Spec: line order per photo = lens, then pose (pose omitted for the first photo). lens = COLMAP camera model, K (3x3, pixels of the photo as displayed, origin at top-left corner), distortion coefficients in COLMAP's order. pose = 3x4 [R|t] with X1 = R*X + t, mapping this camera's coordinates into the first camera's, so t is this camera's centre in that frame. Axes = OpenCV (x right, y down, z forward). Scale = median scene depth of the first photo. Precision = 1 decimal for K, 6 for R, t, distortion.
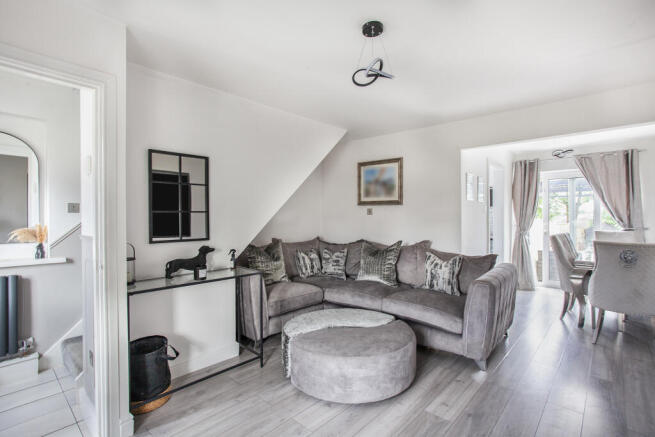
lens RADIAL K [[321.9, 0, 317.9], [0, 321.9, 211.8], [0, 0, 1]] dist [-0.000885, 0.000156]
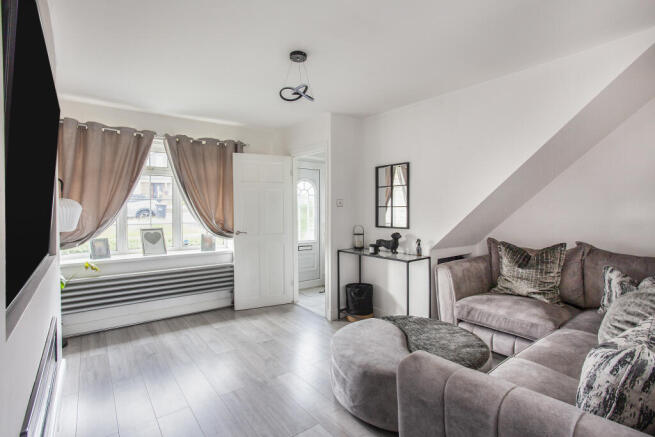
lens RADIAL K [[321.9, 0, 317.9], [0, 321.9, 211.8], [0, 0, 1]] dist [-0.000885, 0.000156]
pose [[-0.196238, 0.011450, -0.980489, 0.991350], [0.000075, 0.999932, 0.011662, 0.006207], [0.980556, 0.002216, -0.196226, 0.955355]]
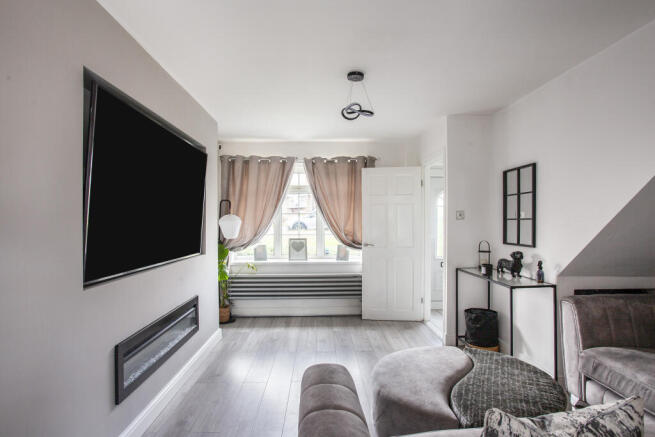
lens RADIAL K [[338.6, 0, 327.5], [0, 338.6, 218.5], [0, 0, 1]] dist [-0.068533, 0.074231]
pose [[-0.711436, -0.000192, -0.702751, 0.861724], [0.003822, 0.999984, -0.004142, 0.000482], [0.702741, -0.005633, -0.711424, 1.352306]]
